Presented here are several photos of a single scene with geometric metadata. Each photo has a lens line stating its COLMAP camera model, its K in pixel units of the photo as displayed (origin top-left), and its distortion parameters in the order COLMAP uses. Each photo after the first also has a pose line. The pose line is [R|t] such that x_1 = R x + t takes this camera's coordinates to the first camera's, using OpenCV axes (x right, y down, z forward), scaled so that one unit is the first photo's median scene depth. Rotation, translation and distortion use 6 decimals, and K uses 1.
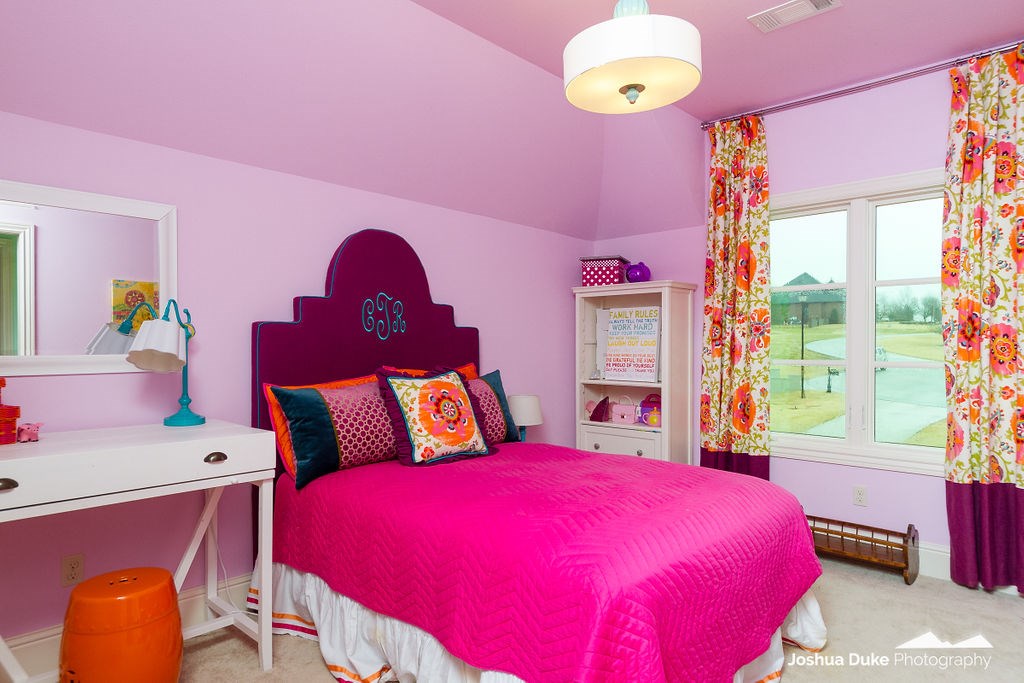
lens RADIAL K [[608.0, 0, 512.1], [0, 608.0, 346.0], [0, 0, 1]] dist [0.002073, -0.002515]
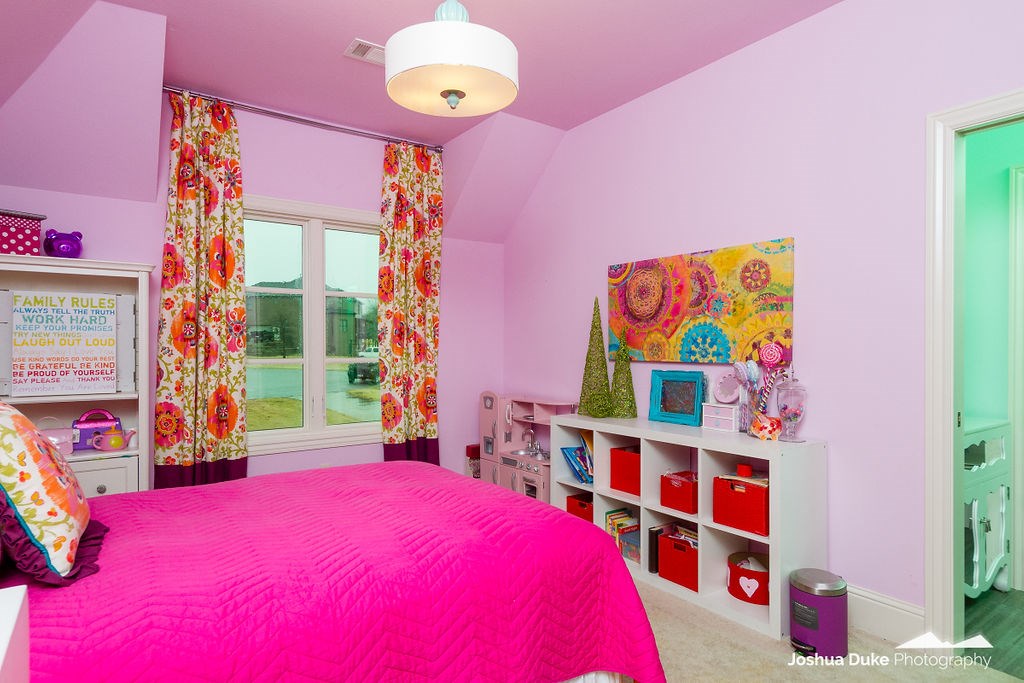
lens RADIAL K [[583.7, 0, 511.6], [0, 583.7, 341.8], [0, 0, 1]] dist [0.004895, -0.001996]
pose [[0.198372, 0.002081, 0.980125, -0.418595], [-0.001777, 0.999997, -0.001764, -0.005242], [-0.980125, -0.001392, 0.198375, 0.384121]]
